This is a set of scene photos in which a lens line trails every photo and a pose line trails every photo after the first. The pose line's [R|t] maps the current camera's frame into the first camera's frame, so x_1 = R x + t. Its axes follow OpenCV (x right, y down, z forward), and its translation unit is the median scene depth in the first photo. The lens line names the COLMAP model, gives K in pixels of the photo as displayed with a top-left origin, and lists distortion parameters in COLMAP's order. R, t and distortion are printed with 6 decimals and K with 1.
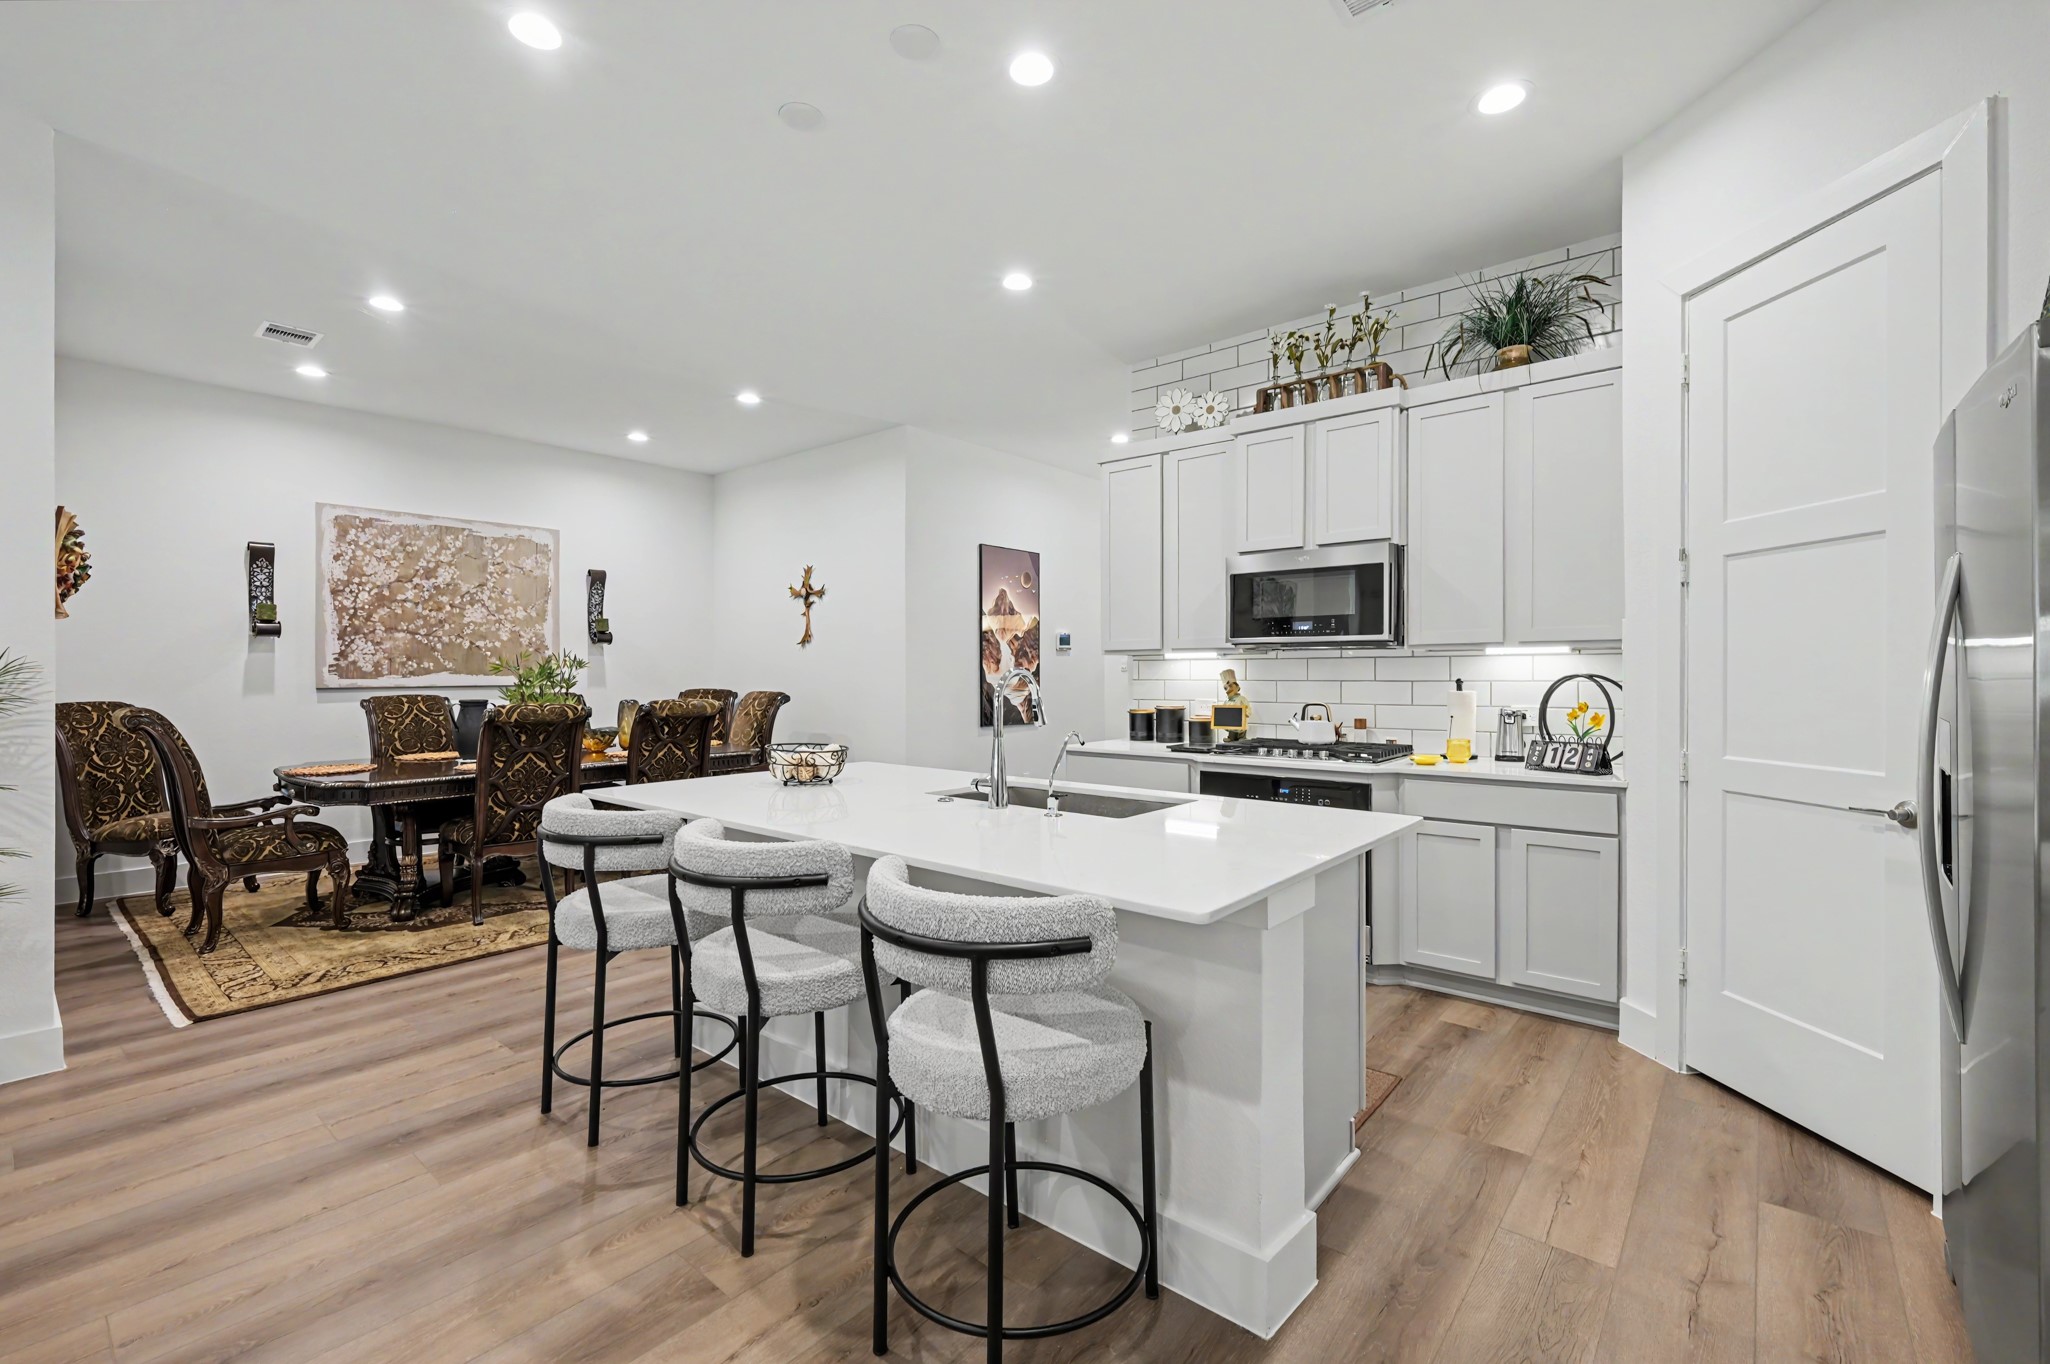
lens RADIAL K [[877.5, 0, 1025.0], [0, 877.5, 682.0], [0, 0, 1]] dist [-0.000038, -0.000026]
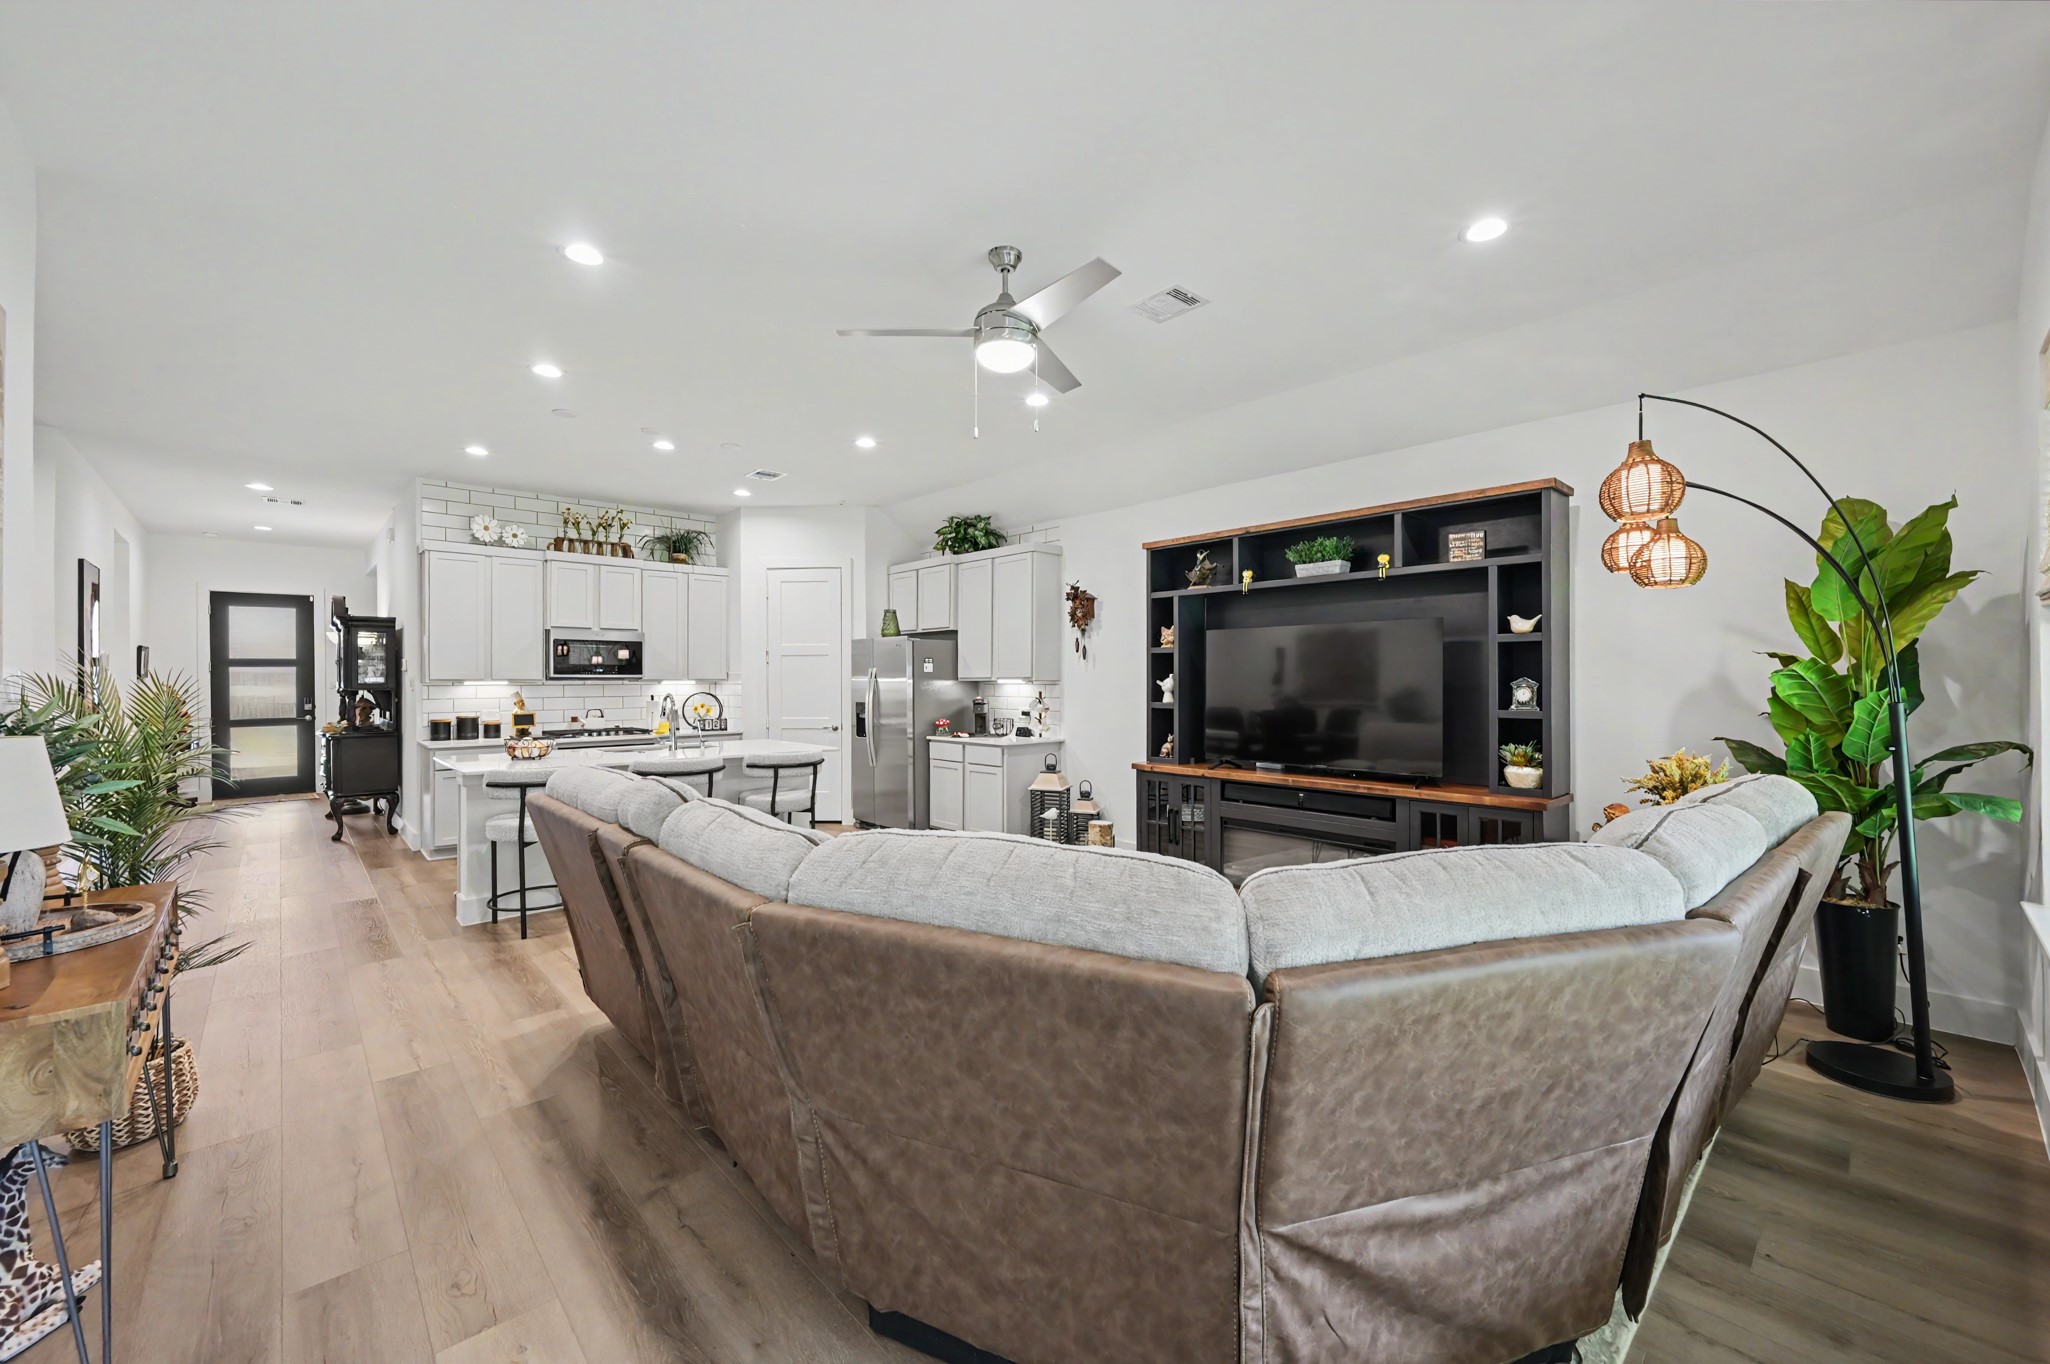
lens RADIAL K [[808.5, 0, 1025.0], [0, 808.5, 682.0], [0, 0, 1]] dist [0.000317, 0.000004]
pose [[0.122979, 0.001592, 0.992408, -1.497465], [0.012538, 0.999916, -0.003158, -0.020874], [-0.992330, 0.012831, 0.122949, -0.185122]]
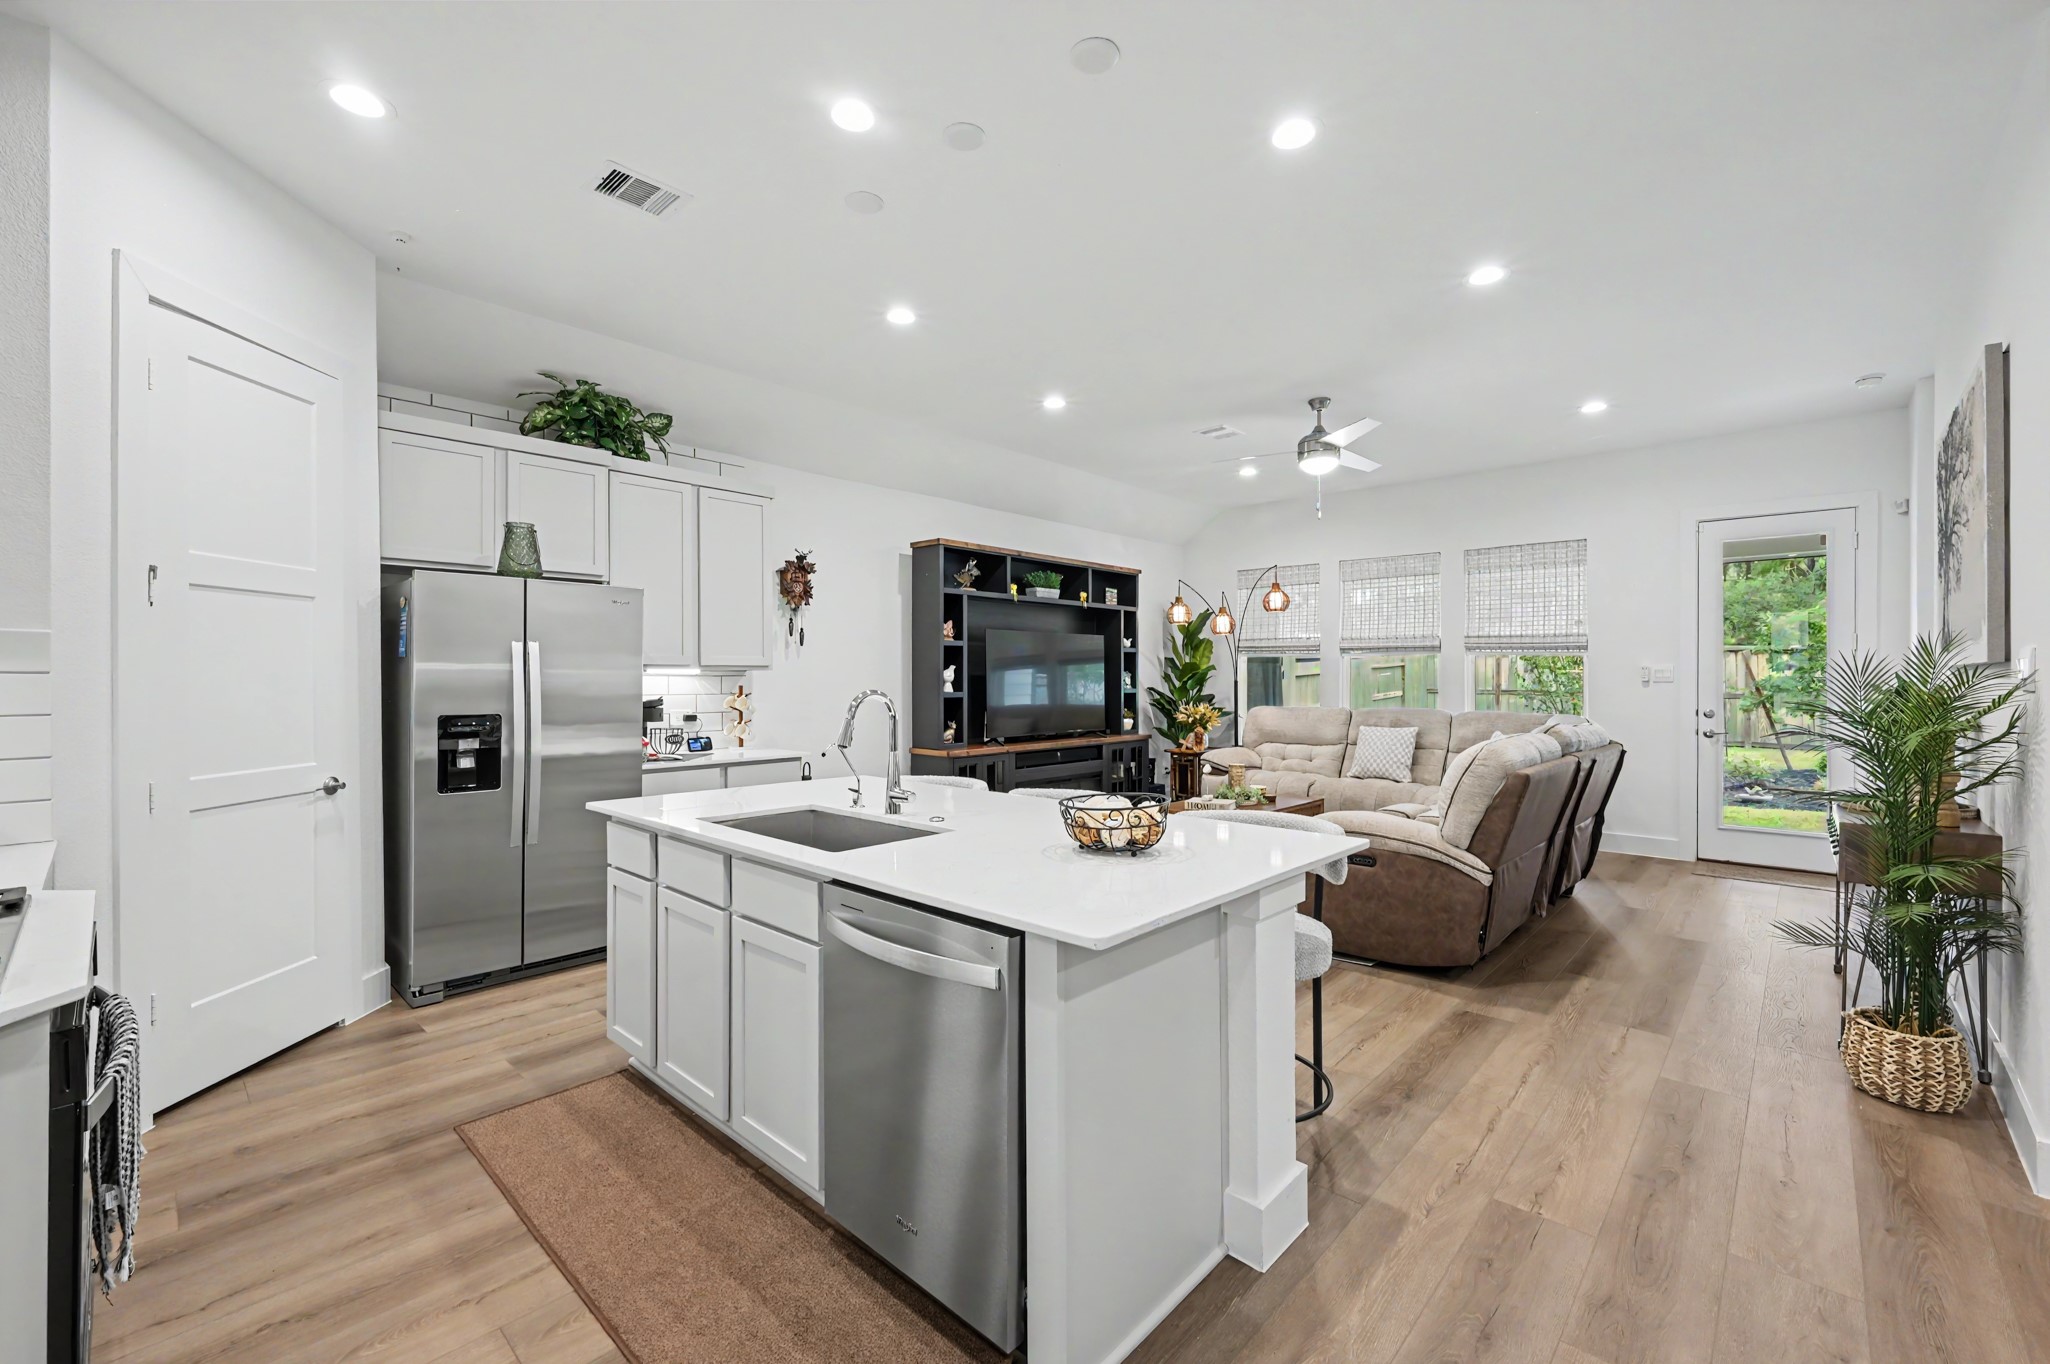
lens RADIAL K [[844.7, 0, 1025.0], [0, 844.7, 682.0], [0, 0, 1]] dist [0.000312, 0.000020]
pose [[-0.998989, 0.003386, 0.044836, -0.172397], [0.004129, 0.999856, 0.016481, -0.031120], [-0.044773, 0.016650, -0.998858, 1.436924]]
